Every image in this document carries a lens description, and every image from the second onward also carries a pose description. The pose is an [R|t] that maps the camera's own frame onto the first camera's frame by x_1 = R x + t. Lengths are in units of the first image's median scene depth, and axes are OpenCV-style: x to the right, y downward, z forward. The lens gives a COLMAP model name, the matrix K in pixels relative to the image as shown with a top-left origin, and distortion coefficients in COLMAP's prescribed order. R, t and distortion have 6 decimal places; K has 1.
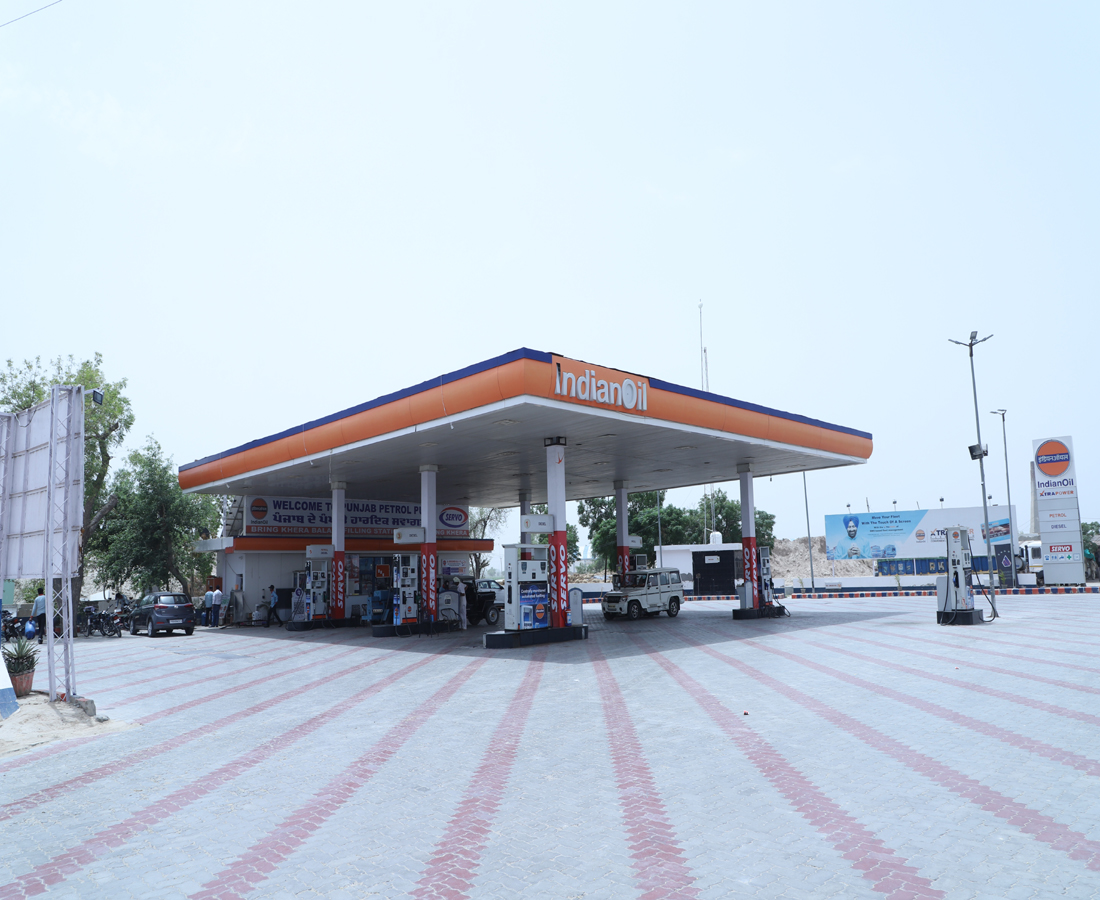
lens RADIAL K [[760.8, 0, 545.8], [0, 760.8, 450.3], [0, 0, 1]] dist [-0.030434, 0.009366]
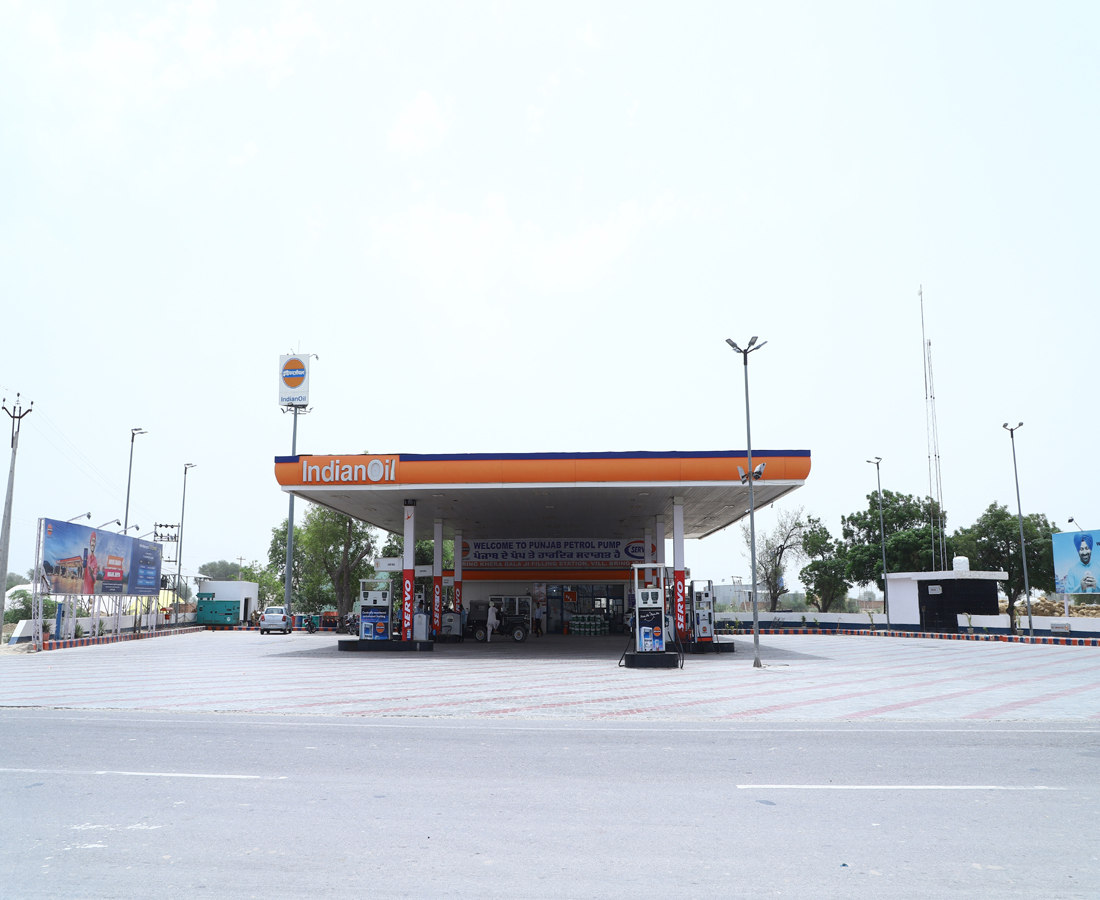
lens RADIAL K [[760.8, 0, 542.3], [0, 760.8, 456.9], [0, 0, 1]] dist [-0.030434, 0.009366]
pose [[0.686958, -0.110181, -0.718295, 0.717288], [0.096339, 0.993523, -0.060263, 0.007191], [0.720283, -0.027802, 0.693123, 0.147656]]
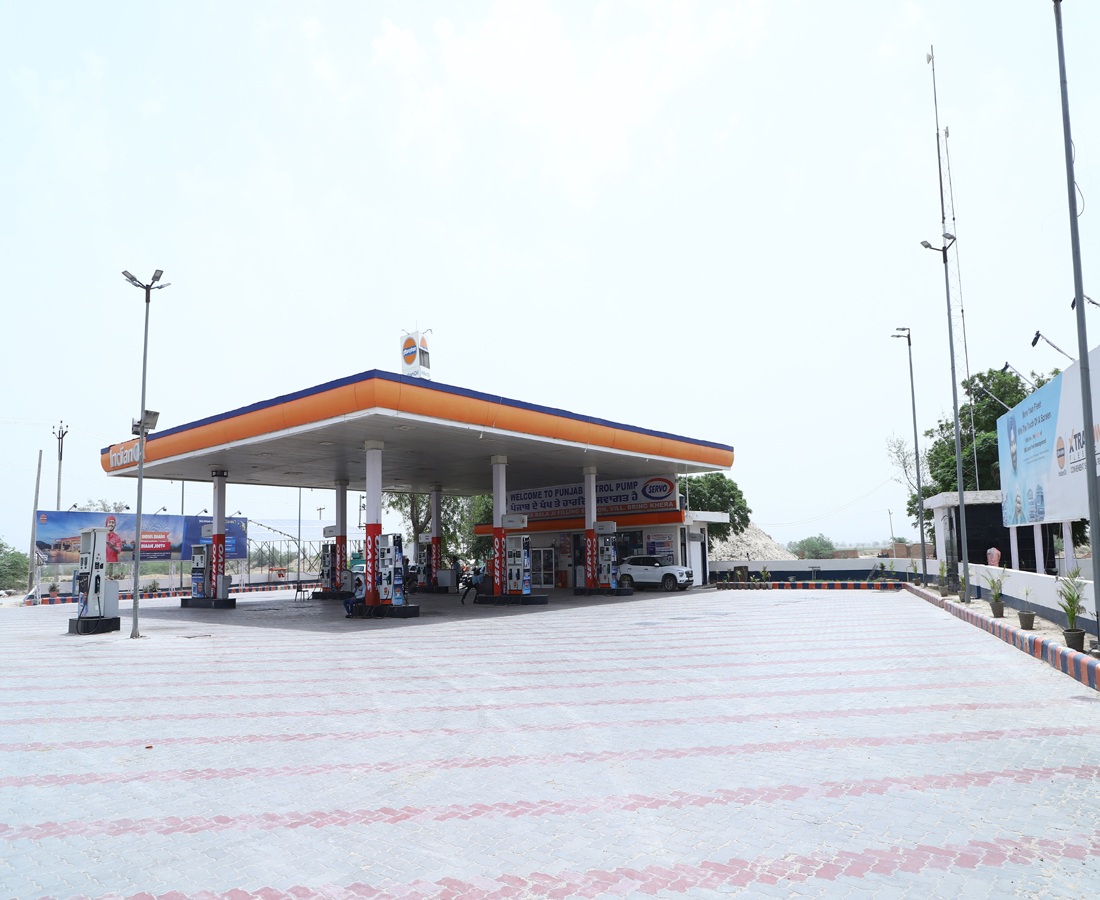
lens RADIAL K [[760.8, 0, 544.8], [0, 760.8, 447.9], [0, 0, 1]] dist [-0.030434, 0.009366]
pose [[0.113365, -0.115129, -0.986861, 0.960095], [0.184357, 0.978452, -0.092970, 0.120075], [0.976300, -0.171395, 0.132147, 0.893914]]
